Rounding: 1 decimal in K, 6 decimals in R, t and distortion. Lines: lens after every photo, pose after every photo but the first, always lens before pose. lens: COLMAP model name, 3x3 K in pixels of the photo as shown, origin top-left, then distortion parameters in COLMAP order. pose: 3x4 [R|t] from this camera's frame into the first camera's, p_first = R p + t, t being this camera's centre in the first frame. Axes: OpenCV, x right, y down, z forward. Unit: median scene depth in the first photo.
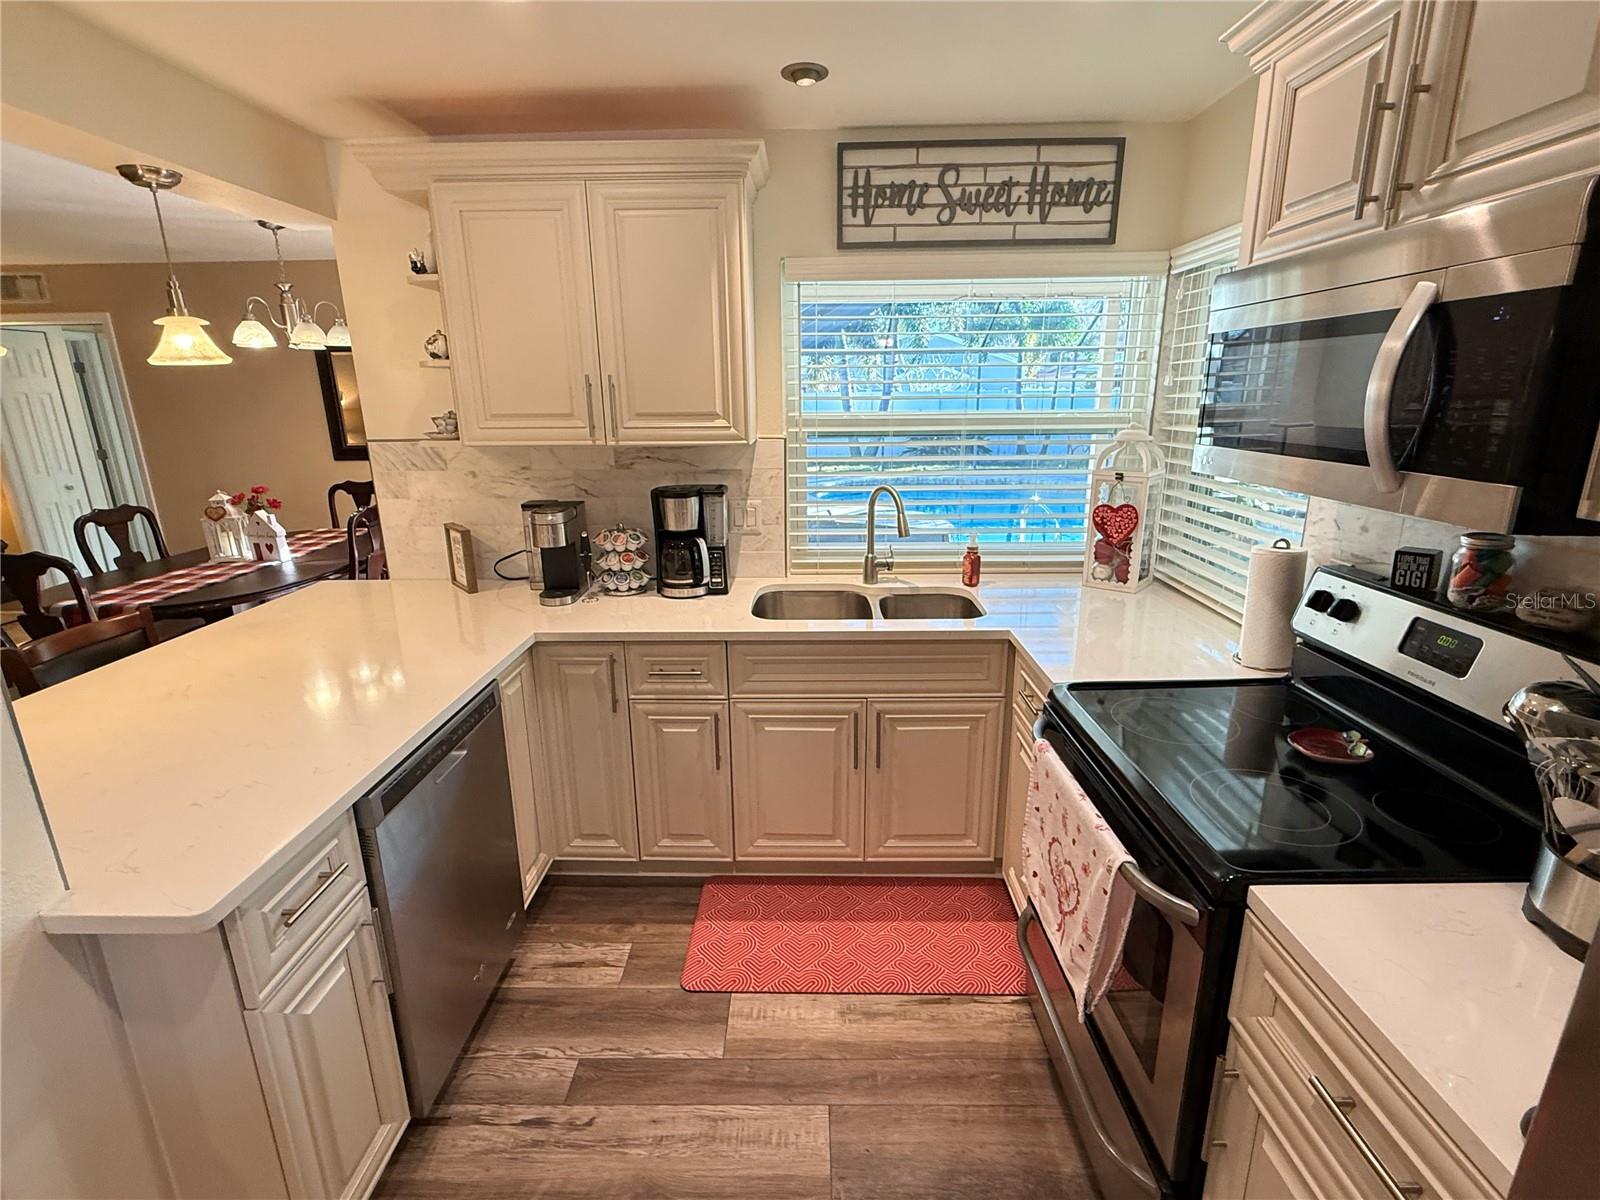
lens RADIAL K [[748.0, 0, 801.1], [0, 748.0, 601.6], [0, 0, 1]] dist [-0.000118, -0.000426]
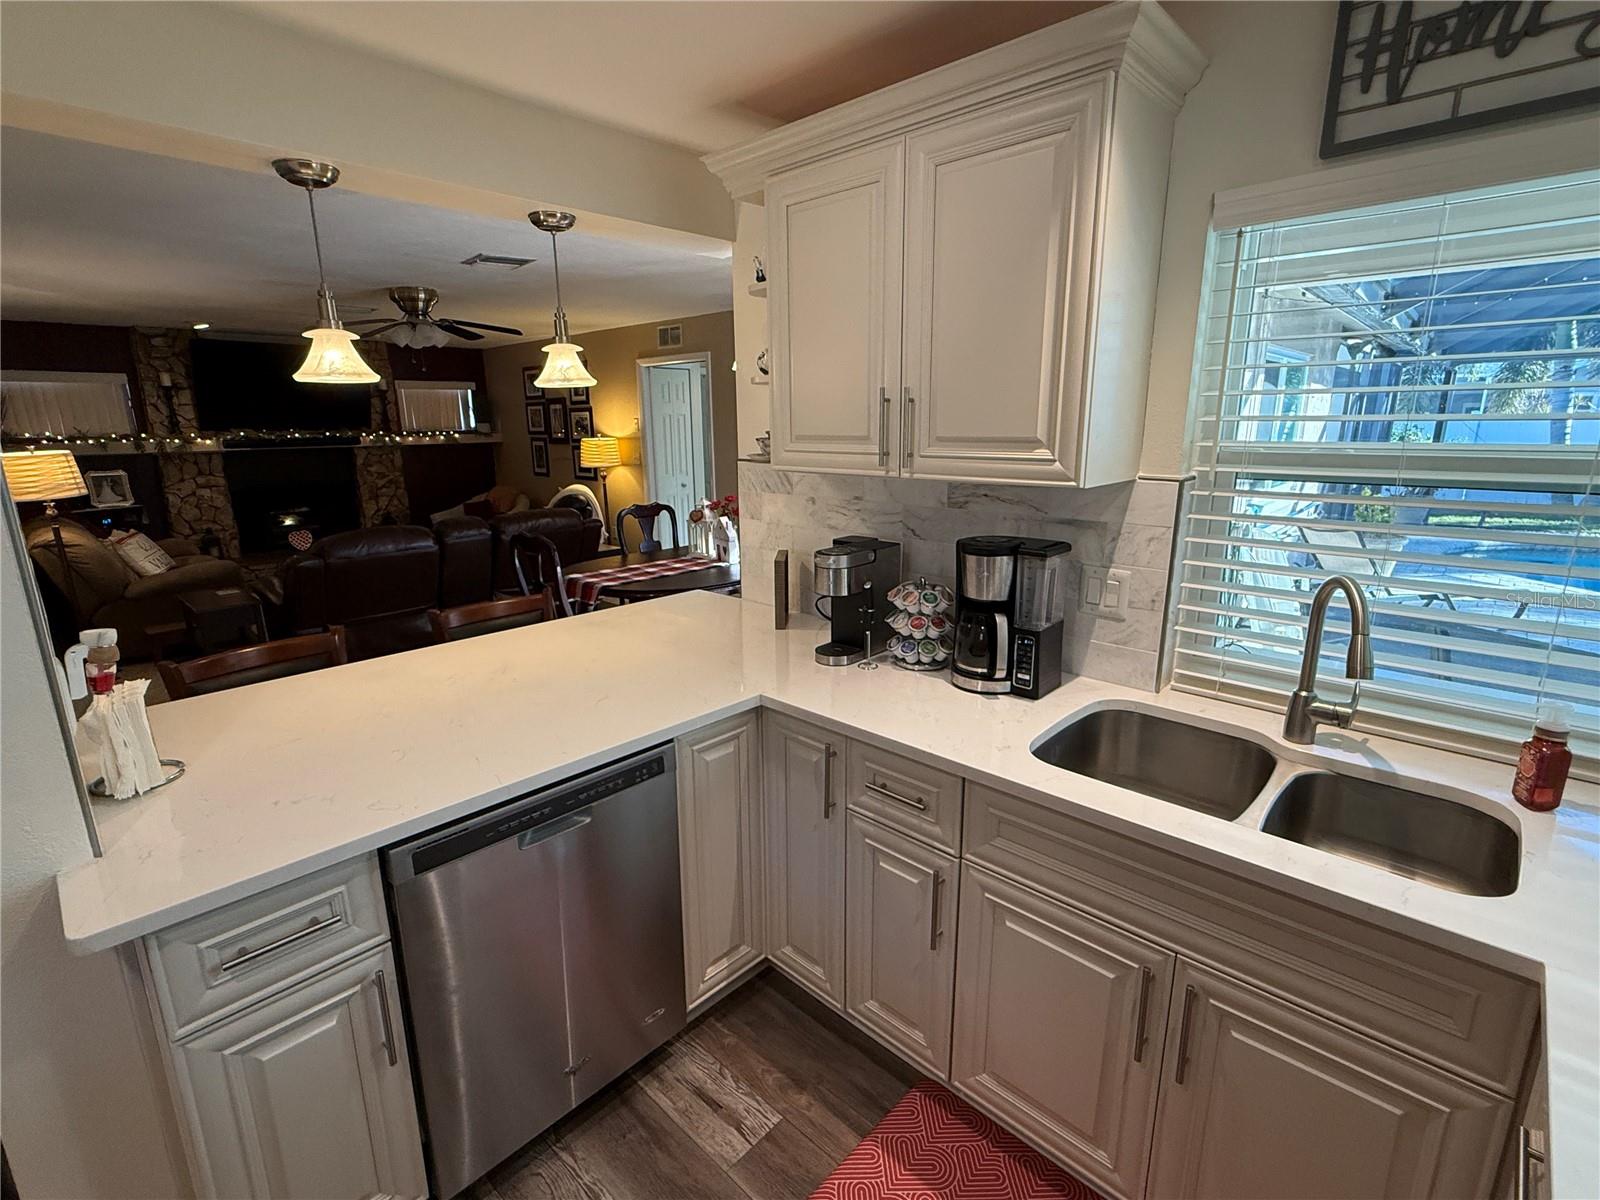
lens RADIAL K [[751.7, 0, 800.7], [0, 751.7, 602.8], [0, 0, 1]] dist [-0.000449, -0.000162]
pose [[0.736383, 0.162828, -0.656679, 0.192912], [-0.180665, 0.982687, 0.041071, -0.092294], [0.651997, 0.088395, 0.753051, 0.348291]]
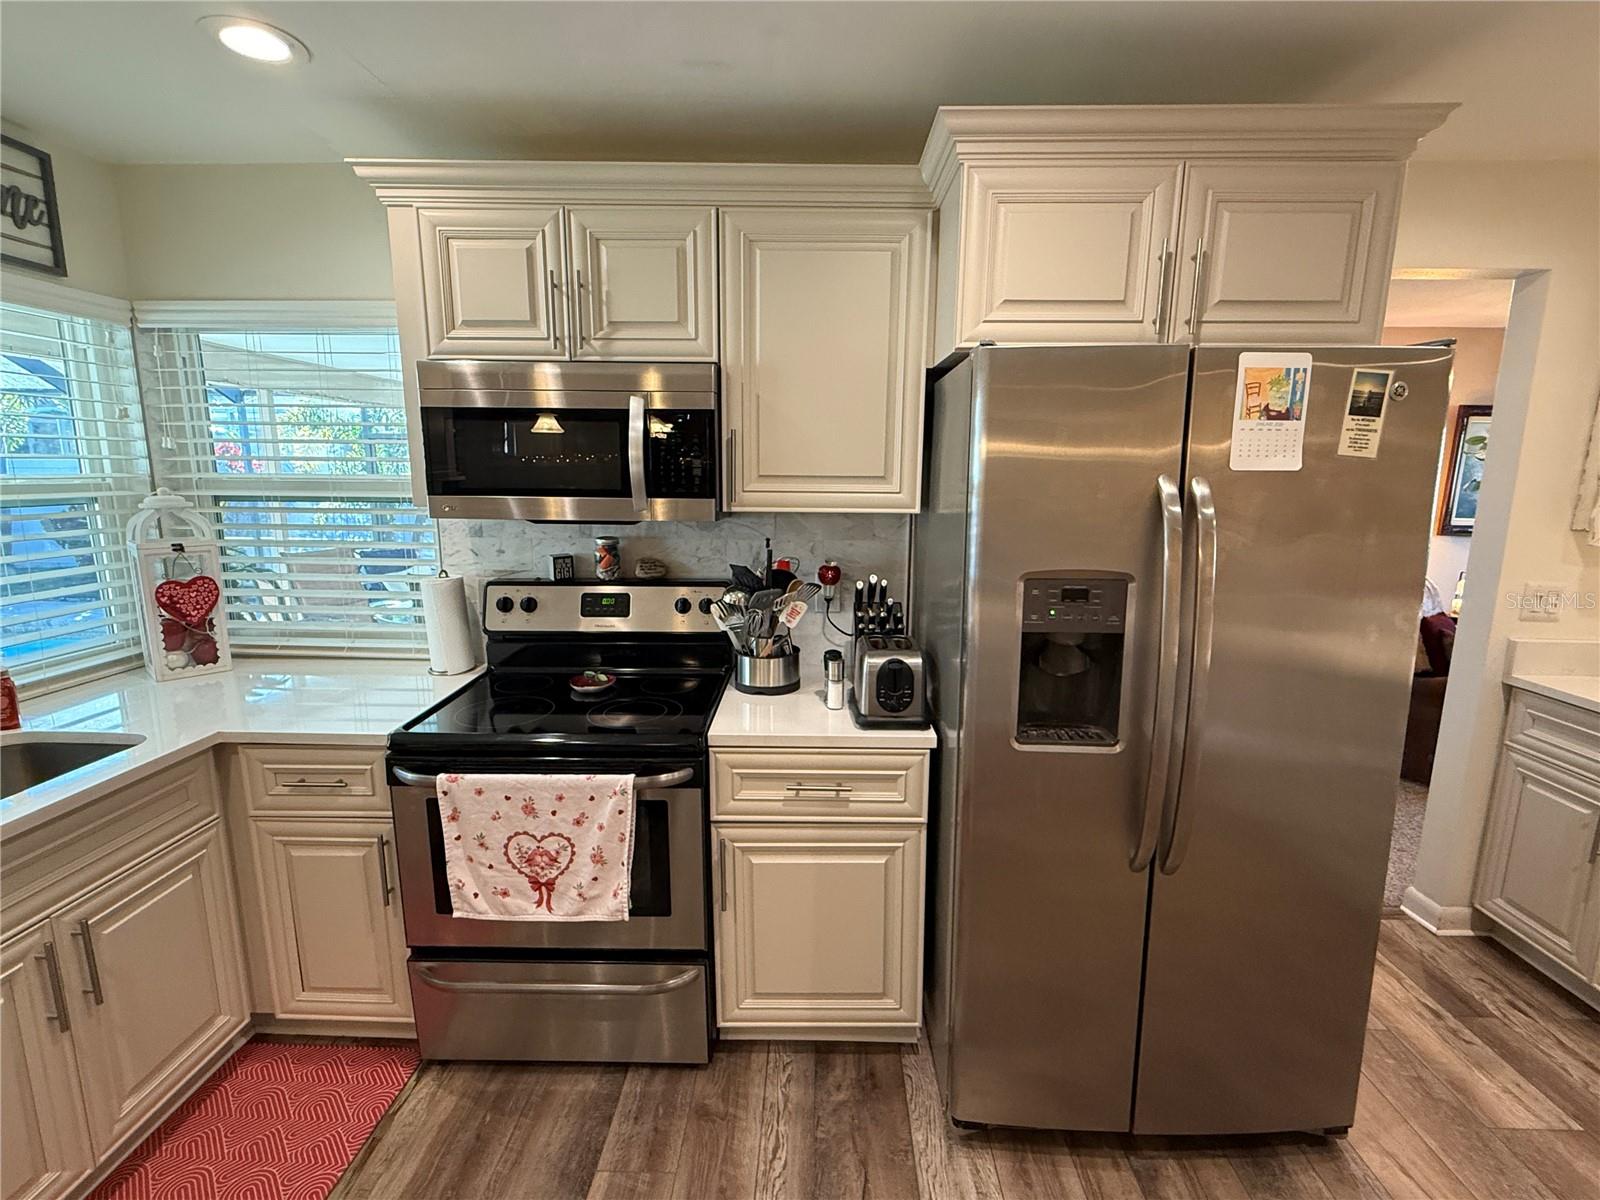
lens RADIAL K [[748.0, 0, 801.1], [0, 748.0, 601.6], [0, 0, 1]] dist [-0.000118, -0.000426]
pose [[0.020784, -0.164434, 0.986169, -0.446504], [0.261639, 0.952902, 0.153373, -0.050976], [-0.964942, 0.254833, 0.062827, 0.259302]]
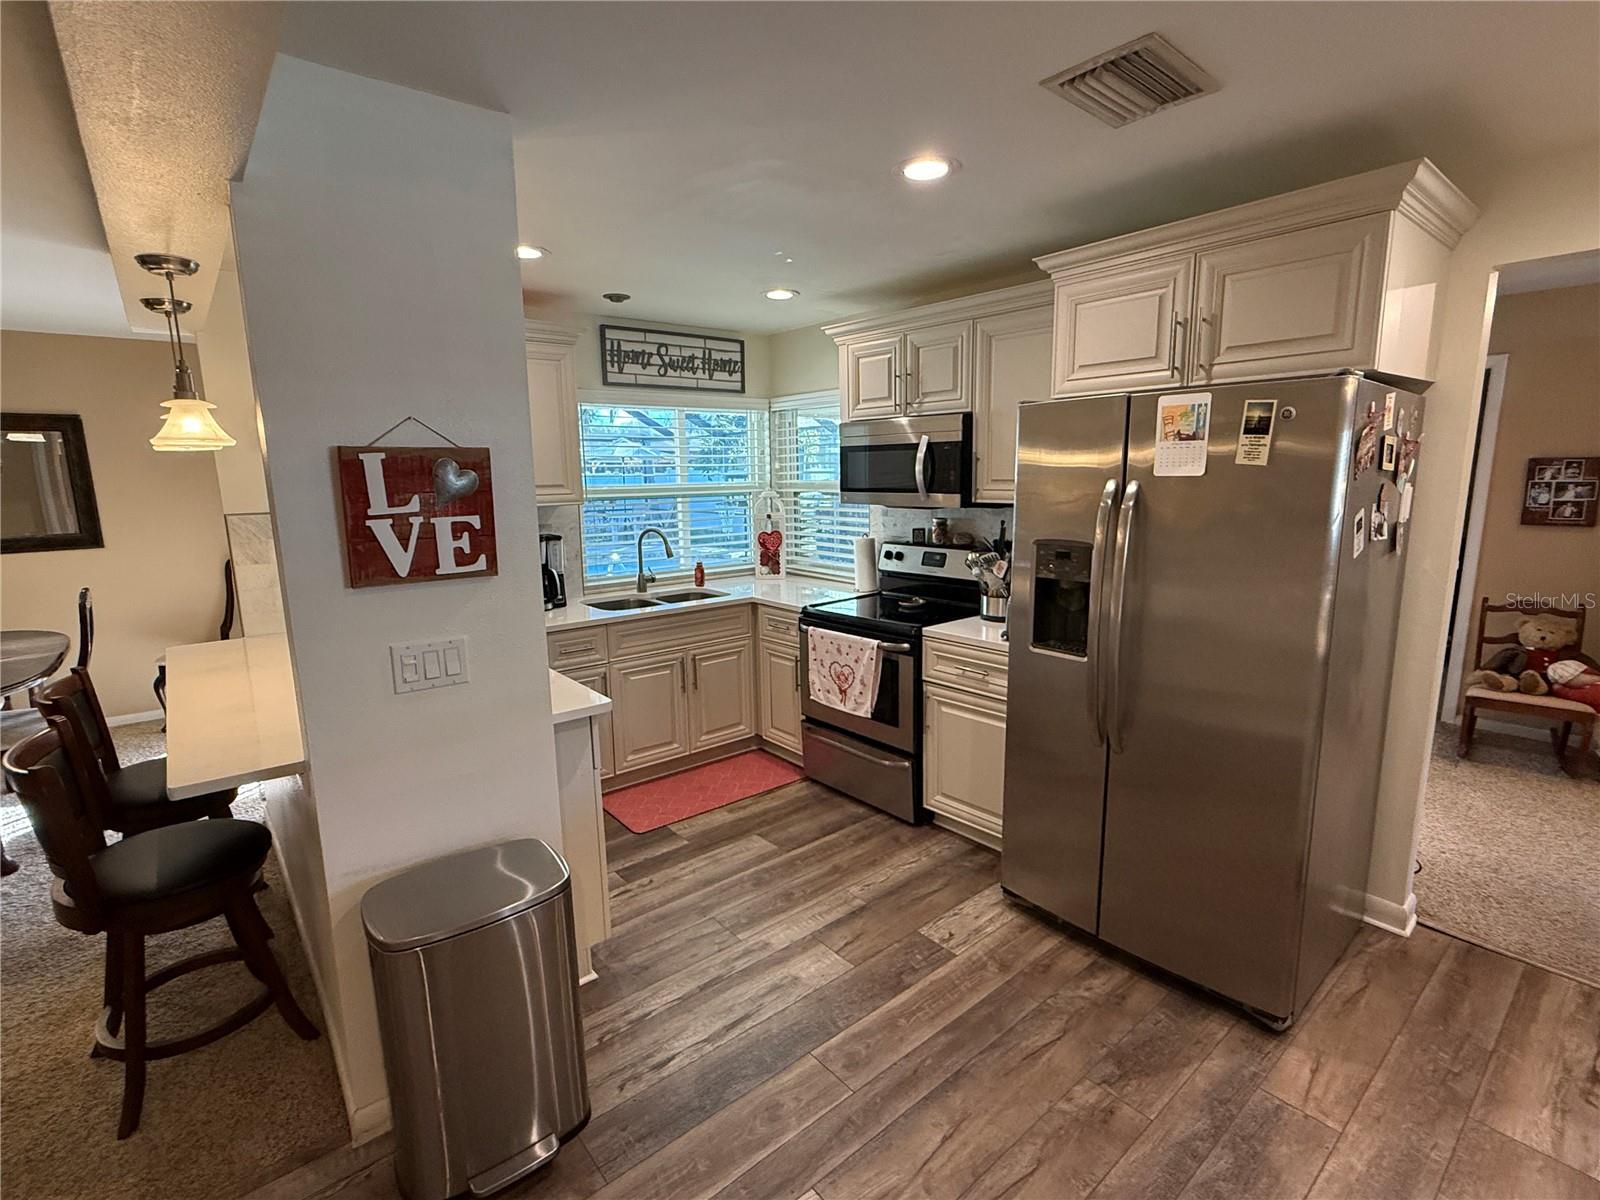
lens RADIAL K [[748.0, 0, 801.1], [0, 748.0, 601.6], [0, 0, 1]] dist [-0.000118, -0.000426]
pose [[0.765606, -0.112704, 0.633360, -0.716868], [0.180139, 0.982706, -0.042883, 0.134575], [-0.617574, 0.146924, 0.772668, -0.447838]]
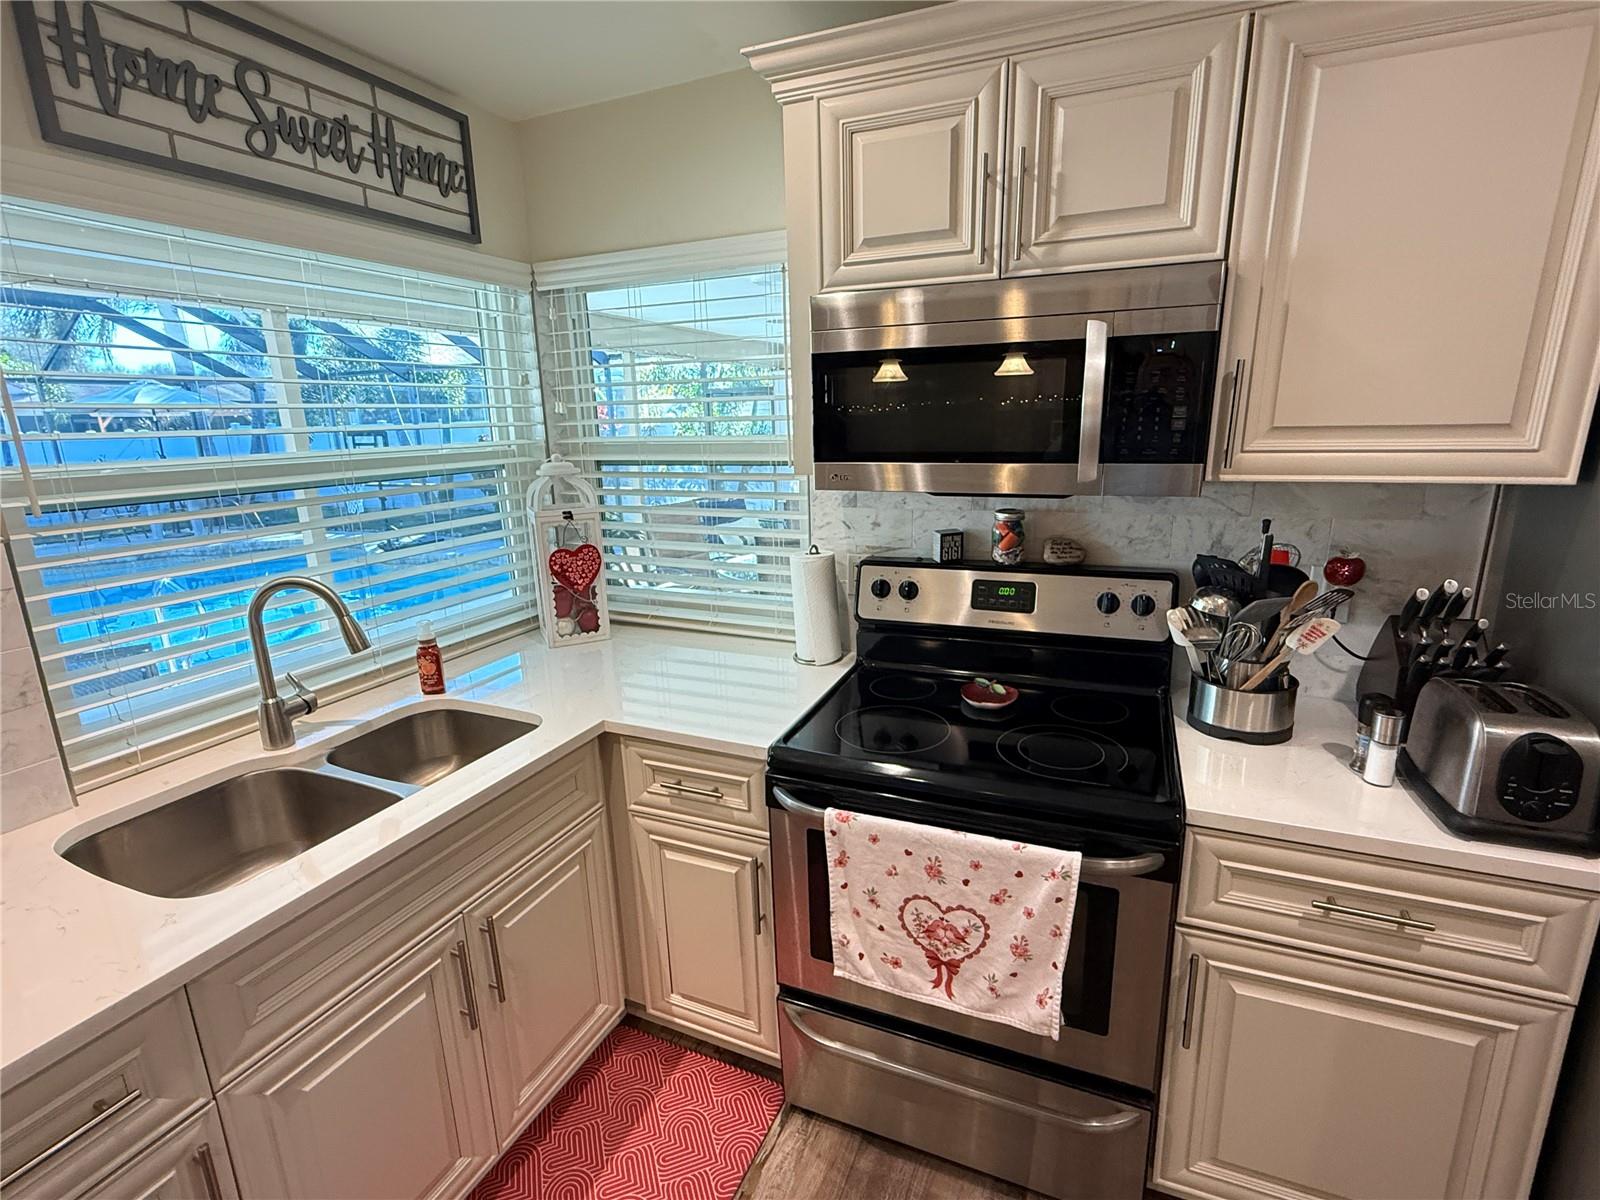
lens RADIAL K [[751.7, 0, 800.7], [0, 751.7, 602.8], [0, 0, 1]] dist [-0.000449, -0.000162]
pose [[0.393928, -0.221301, 0.892102, -0.276623], [0.266989, 0.956283, 0.119328, -0.104197], [-0.879510, 0.191175, 0.435792, 0.408673]]
